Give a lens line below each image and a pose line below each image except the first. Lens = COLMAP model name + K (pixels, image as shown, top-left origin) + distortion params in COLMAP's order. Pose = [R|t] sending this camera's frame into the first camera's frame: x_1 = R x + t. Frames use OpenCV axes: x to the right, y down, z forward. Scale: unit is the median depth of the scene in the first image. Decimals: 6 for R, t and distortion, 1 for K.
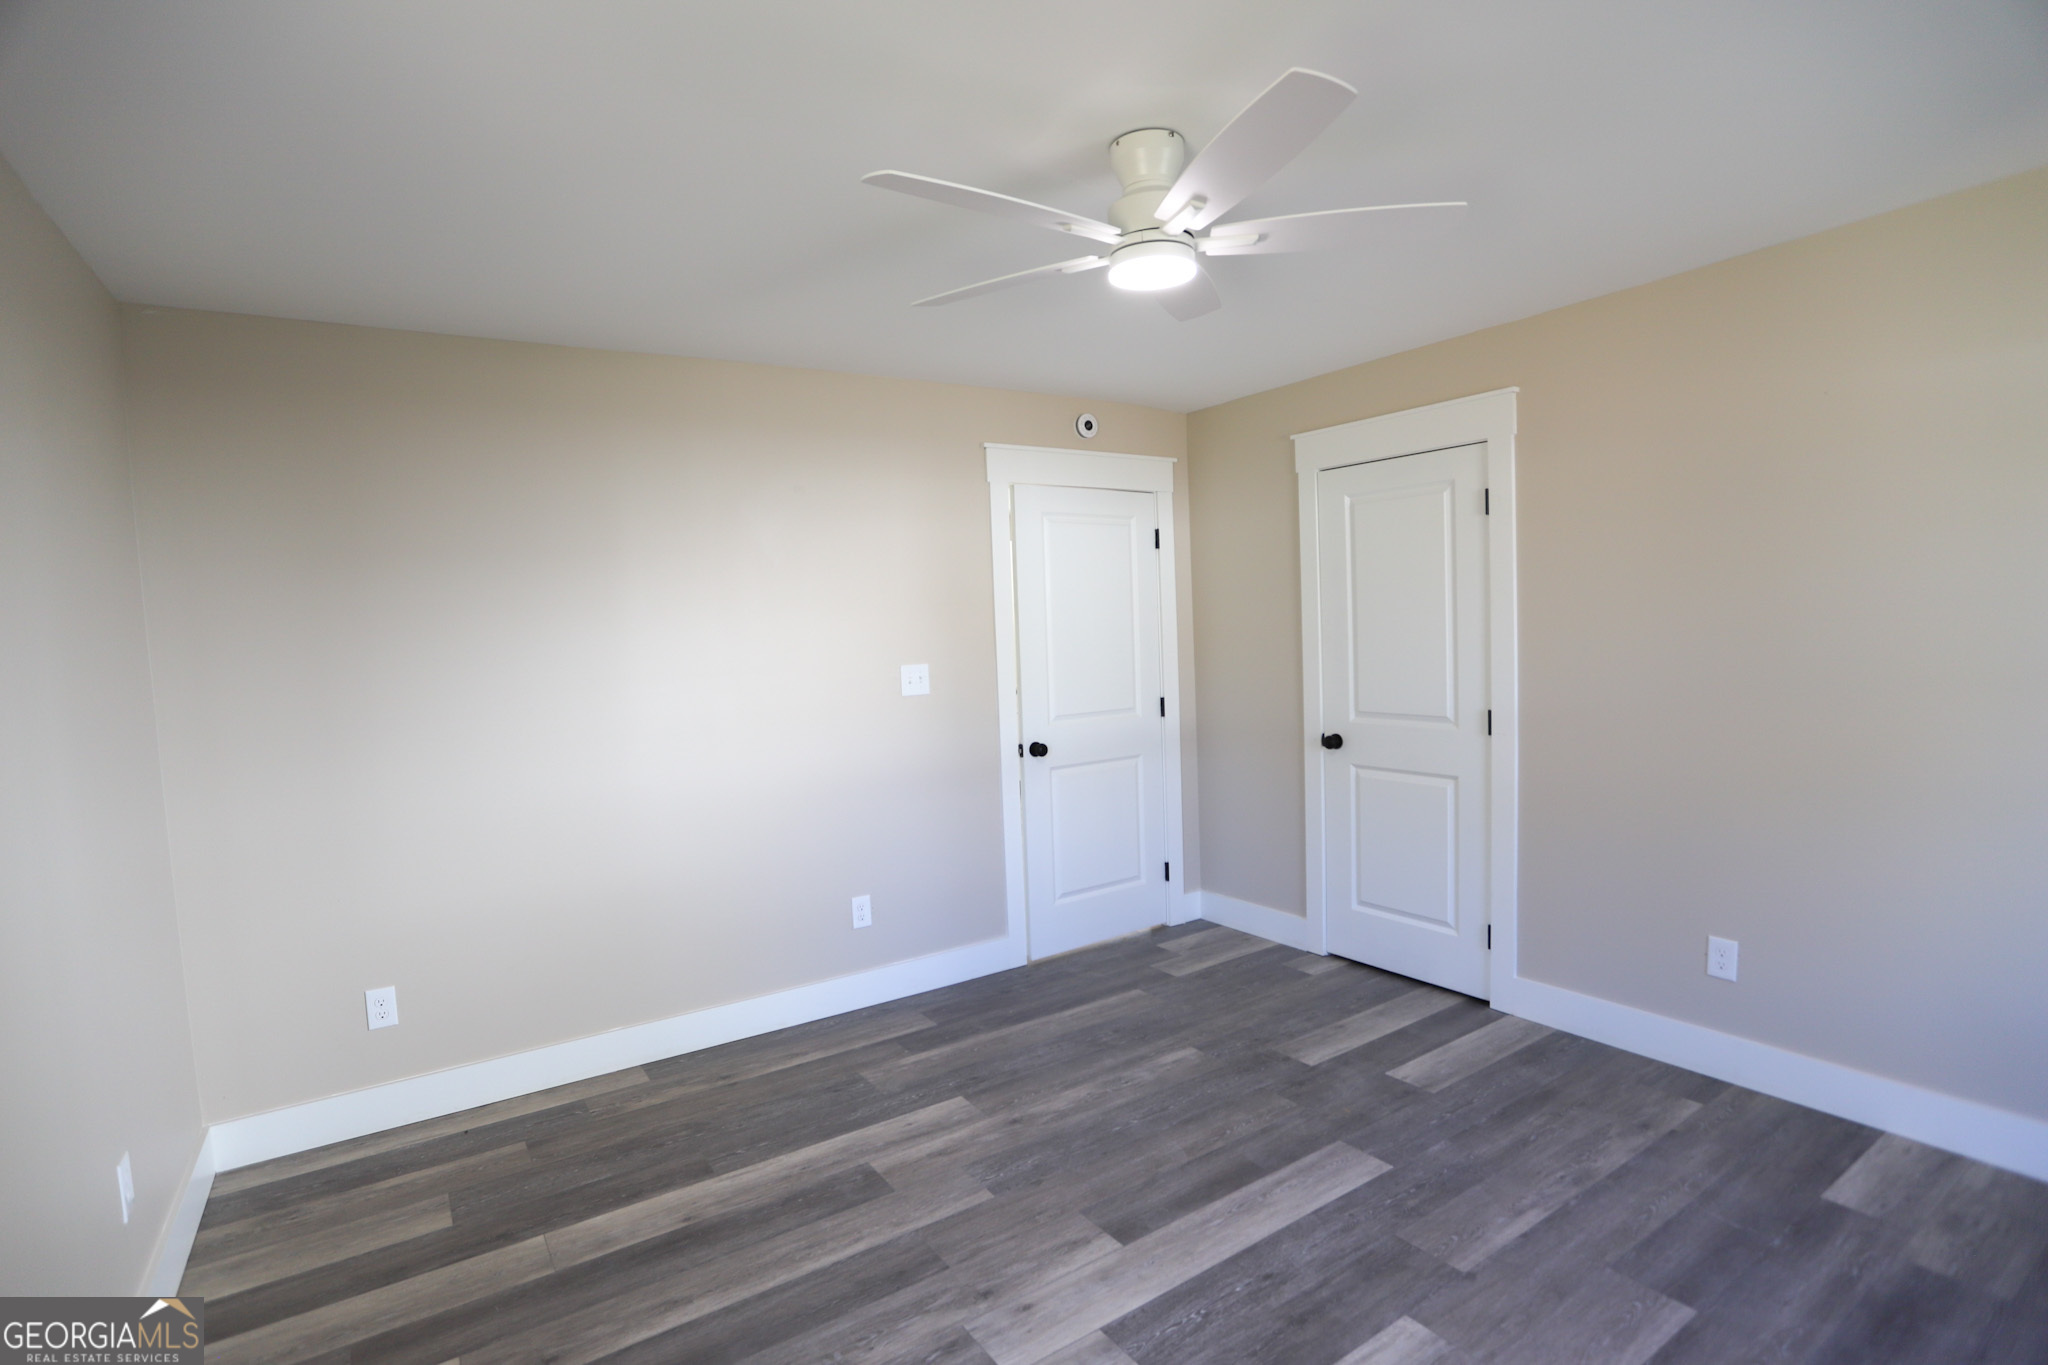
lens RADIAL K [[997.5, 0, 1026.0], [0, 997.5, 684.9], [0, 0, 1]] dist [-0.048706, 0.016076]
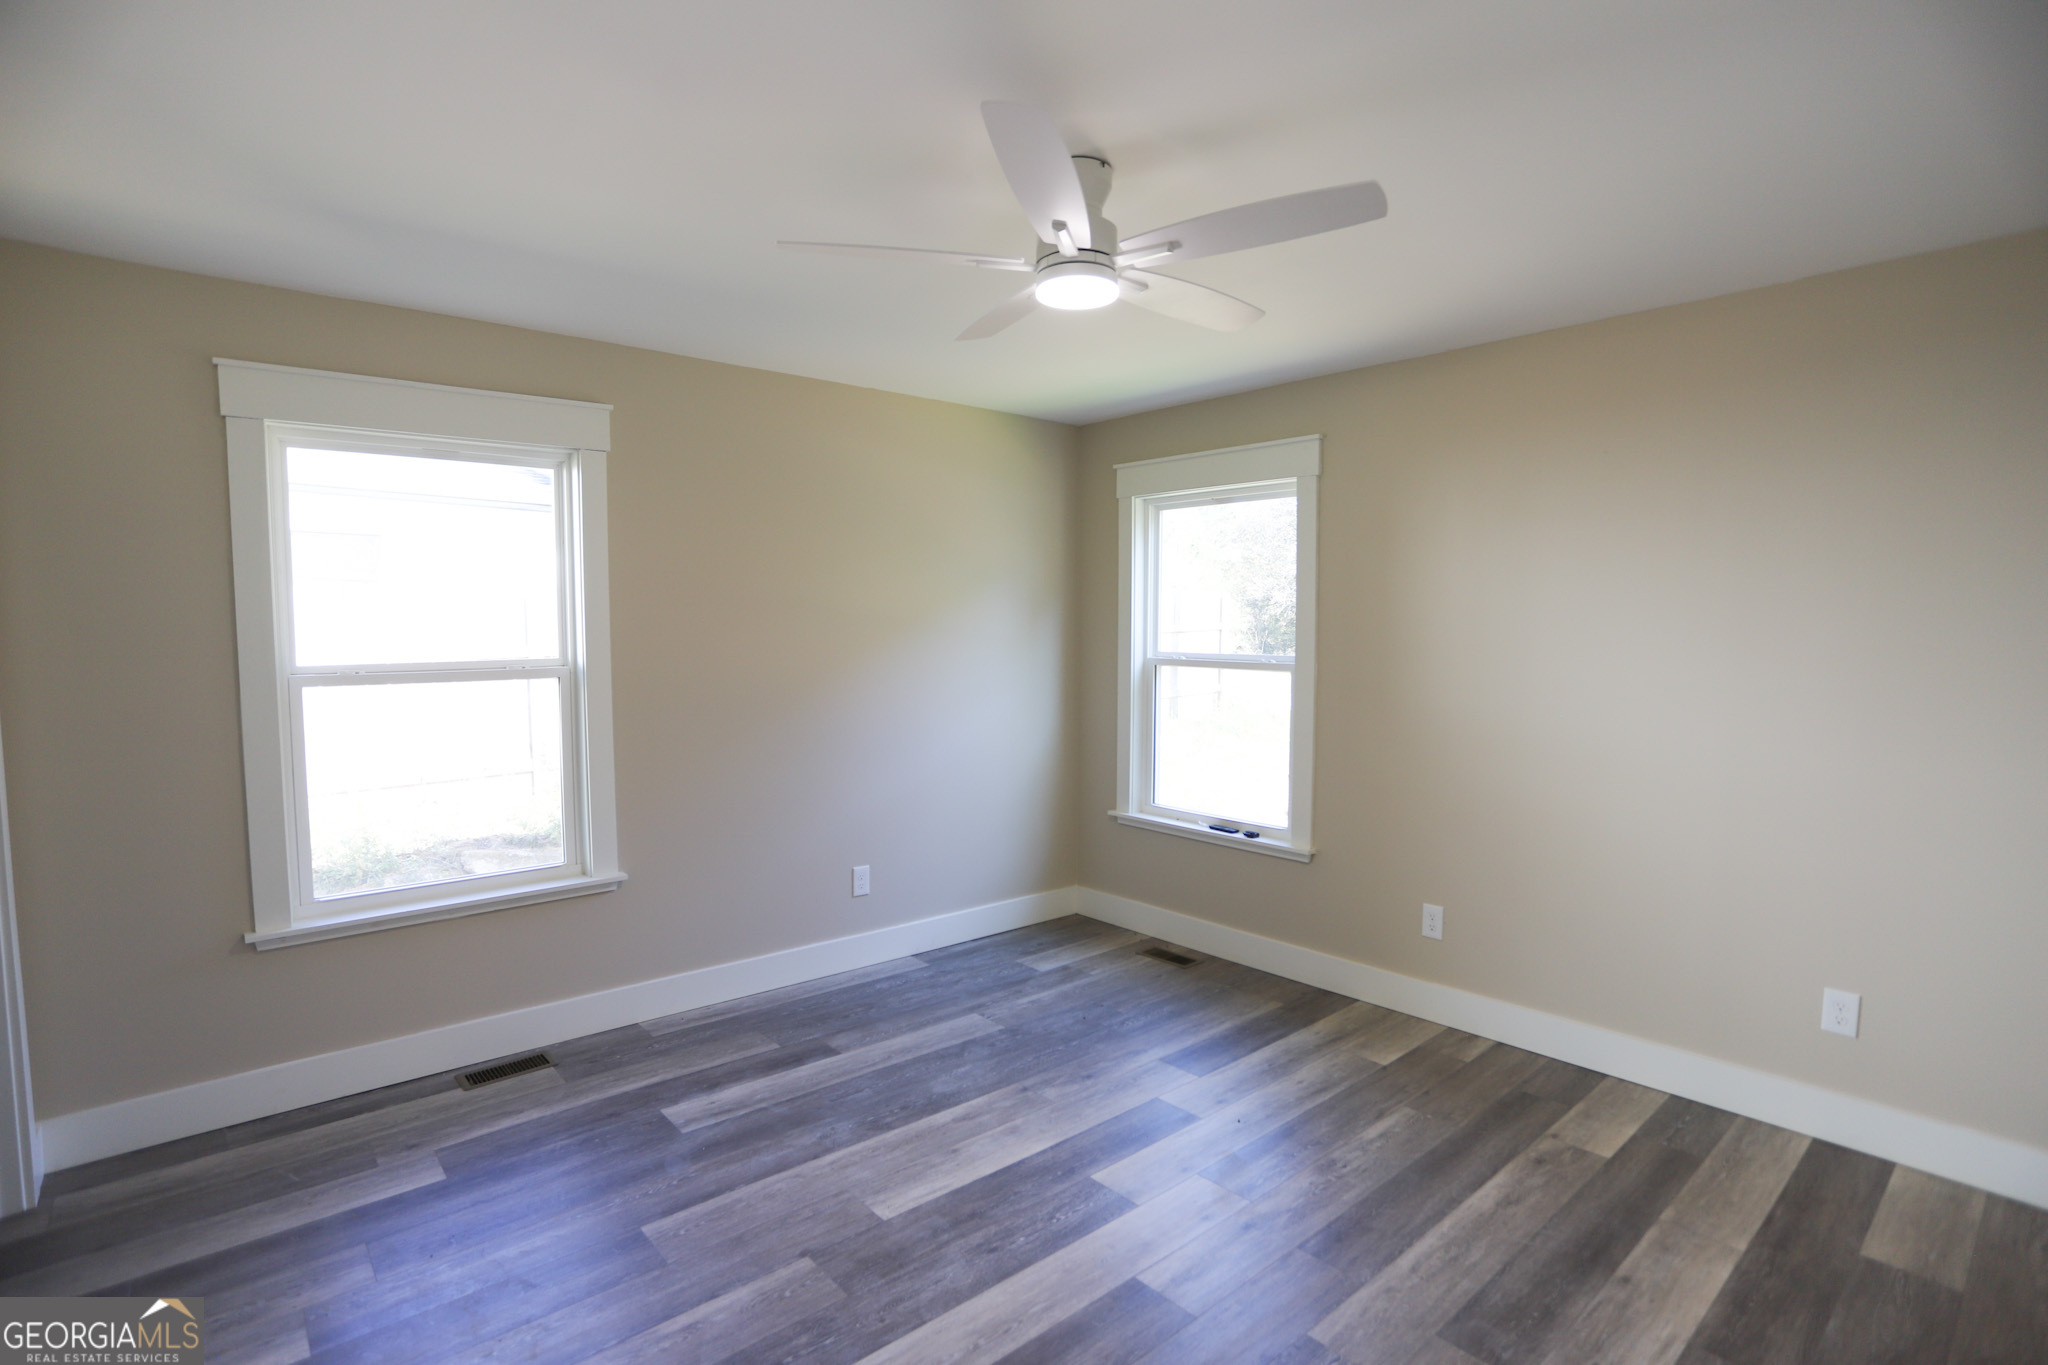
lens RADIAL K [[997.5, 0, 1029.0], [0, 997.5, 691.1], [0, 0, 1]] dist [-0.048706, 0.016076]
pose [[-0.990332, 0.051824, -0.128675, 0.304164], [0.033984, 0.989967, 0.137152, -0.133036], [0.134492, 0.131453, -0.982157, 1.909856]]
